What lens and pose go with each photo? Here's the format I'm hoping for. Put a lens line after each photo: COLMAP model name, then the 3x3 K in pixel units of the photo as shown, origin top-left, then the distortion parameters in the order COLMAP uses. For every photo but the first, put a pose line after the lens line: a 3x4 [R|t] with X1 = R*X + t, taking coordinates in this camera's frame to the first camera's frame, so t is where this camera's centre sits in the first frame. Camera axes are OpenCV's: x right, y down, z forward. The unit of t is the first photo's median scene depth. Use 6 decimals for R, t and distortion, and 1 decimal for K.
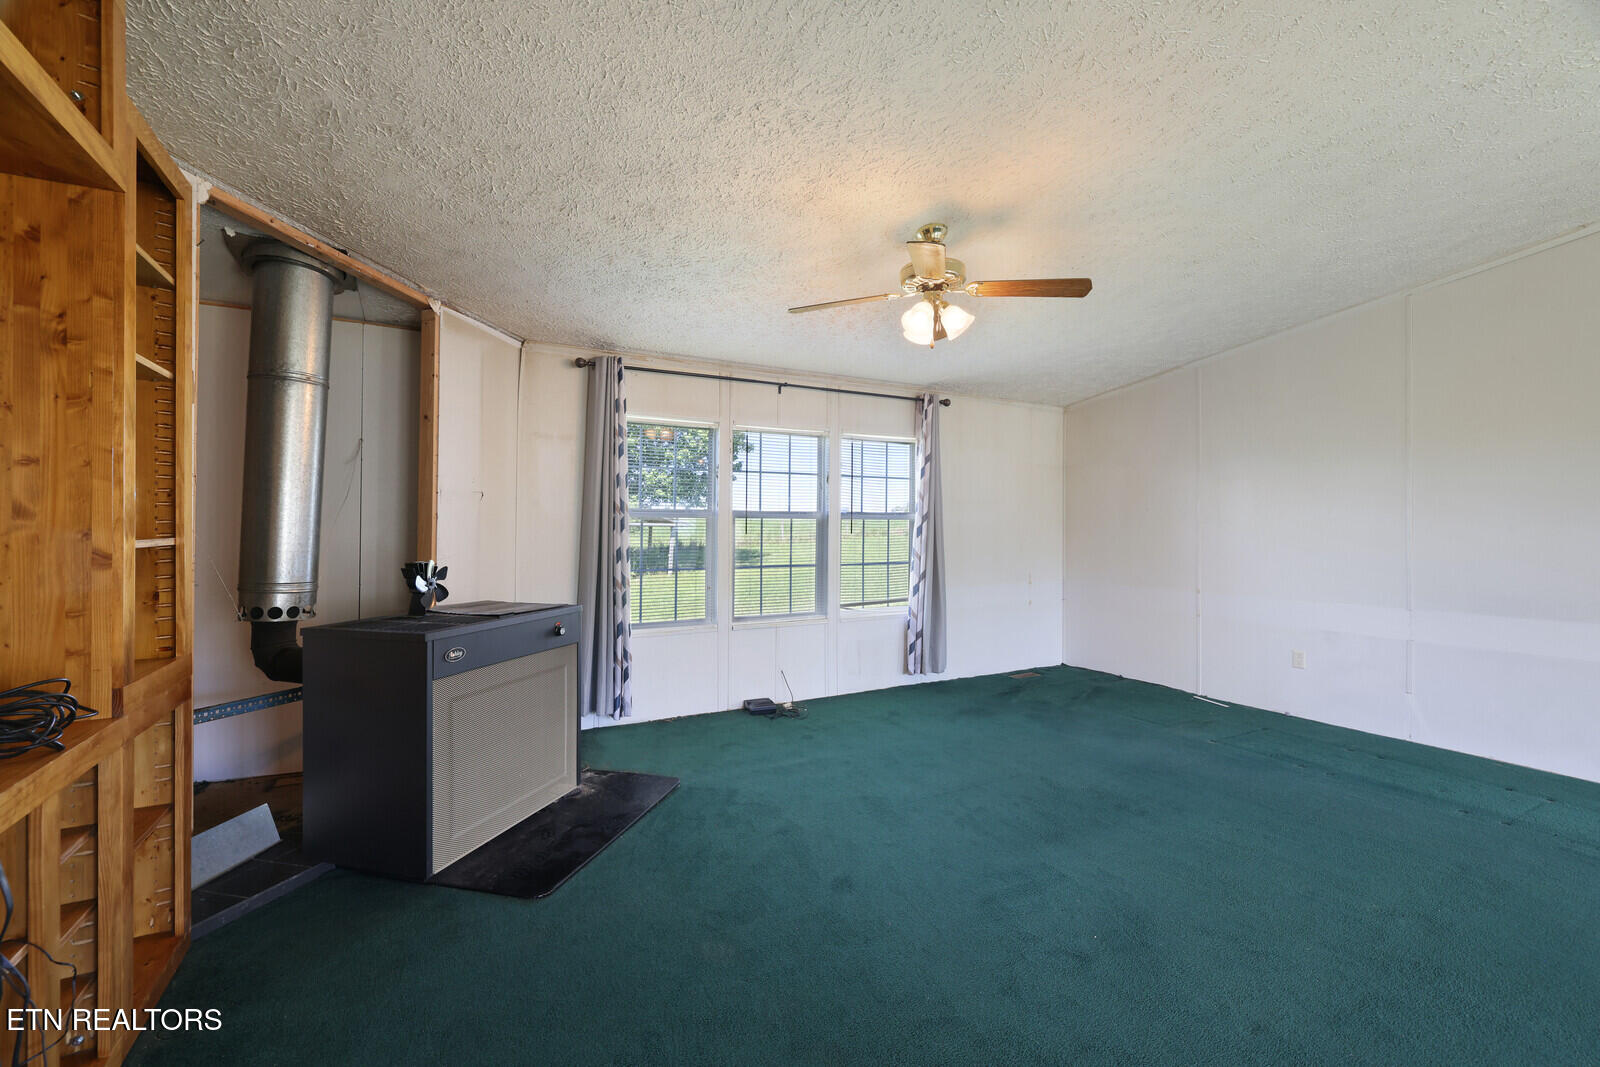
lens RADIAL K [[694.7, 0, 766.8], [0, 694.7, 532.1], [0, 0, 1]] dist [-0.000901, -0.000067]
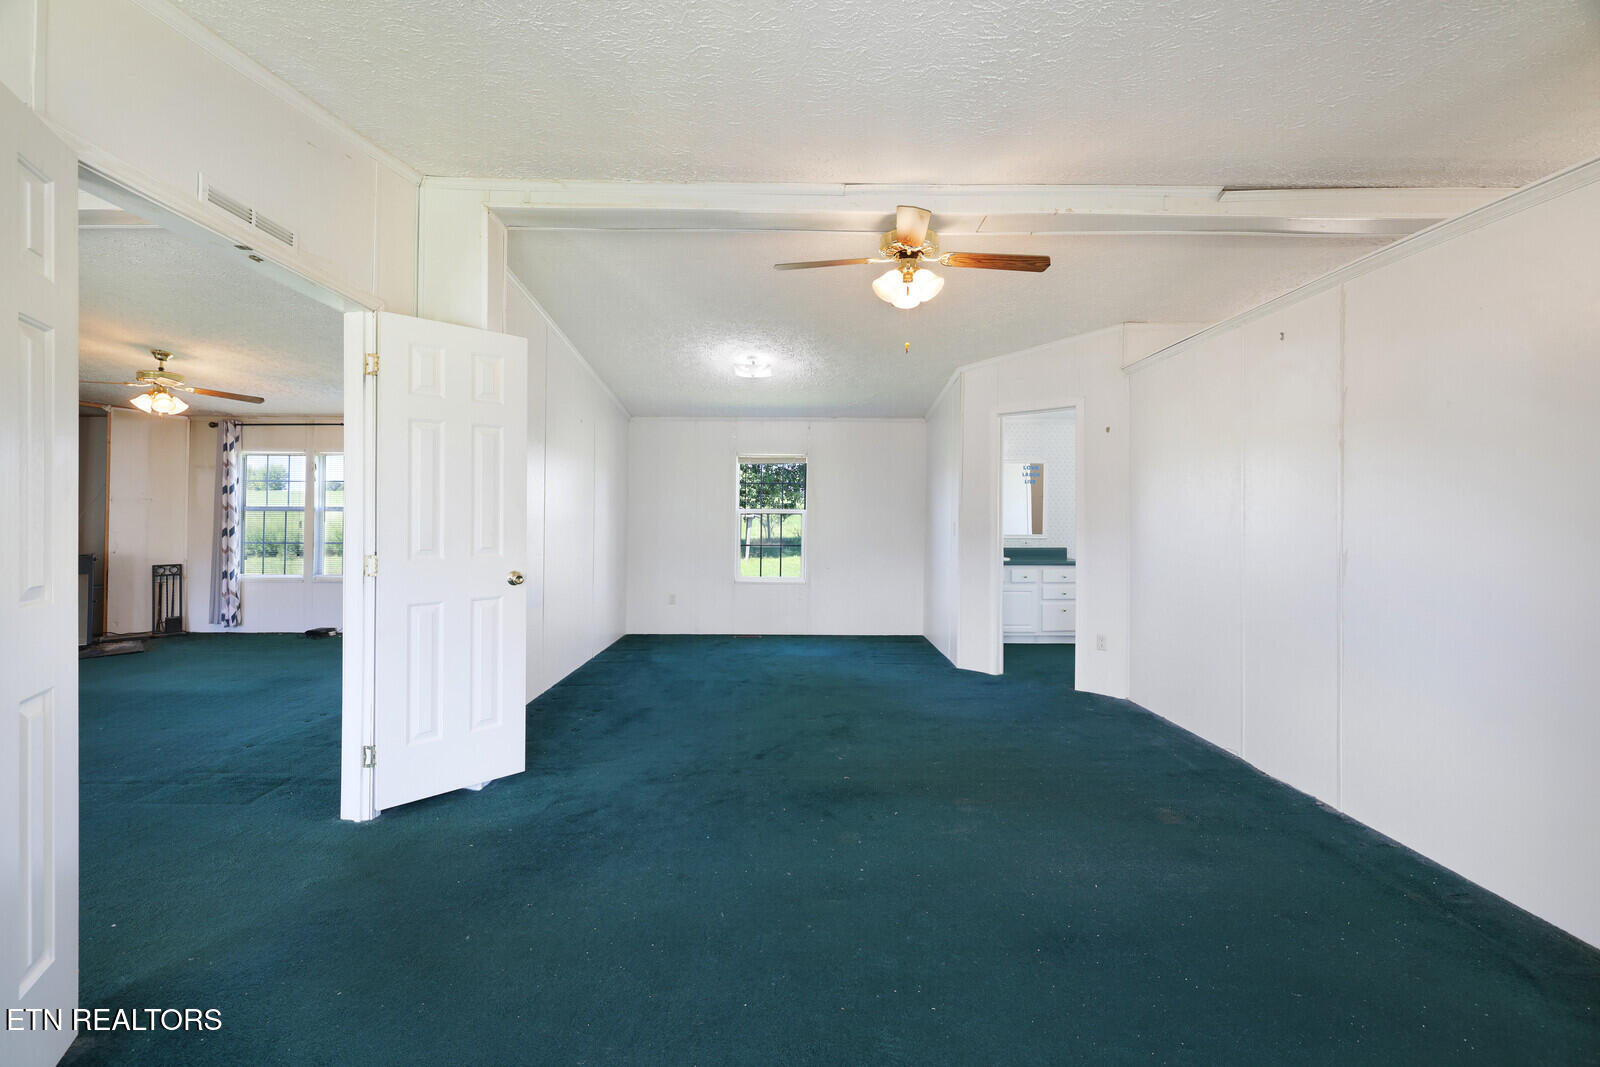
lens RADIAL K [[693.8, 0, 807.2], [0, 693.8, 516.9], [0, 0, 1]] dist [0.000517, 0.000144]
pose [[0.882690, -0.003529, -0.469943, 1.895166], [-0.001947, 0.999936, -0.011166, 0.008491], [0.469952, 0.010771, 0.882626, 0.145719]]
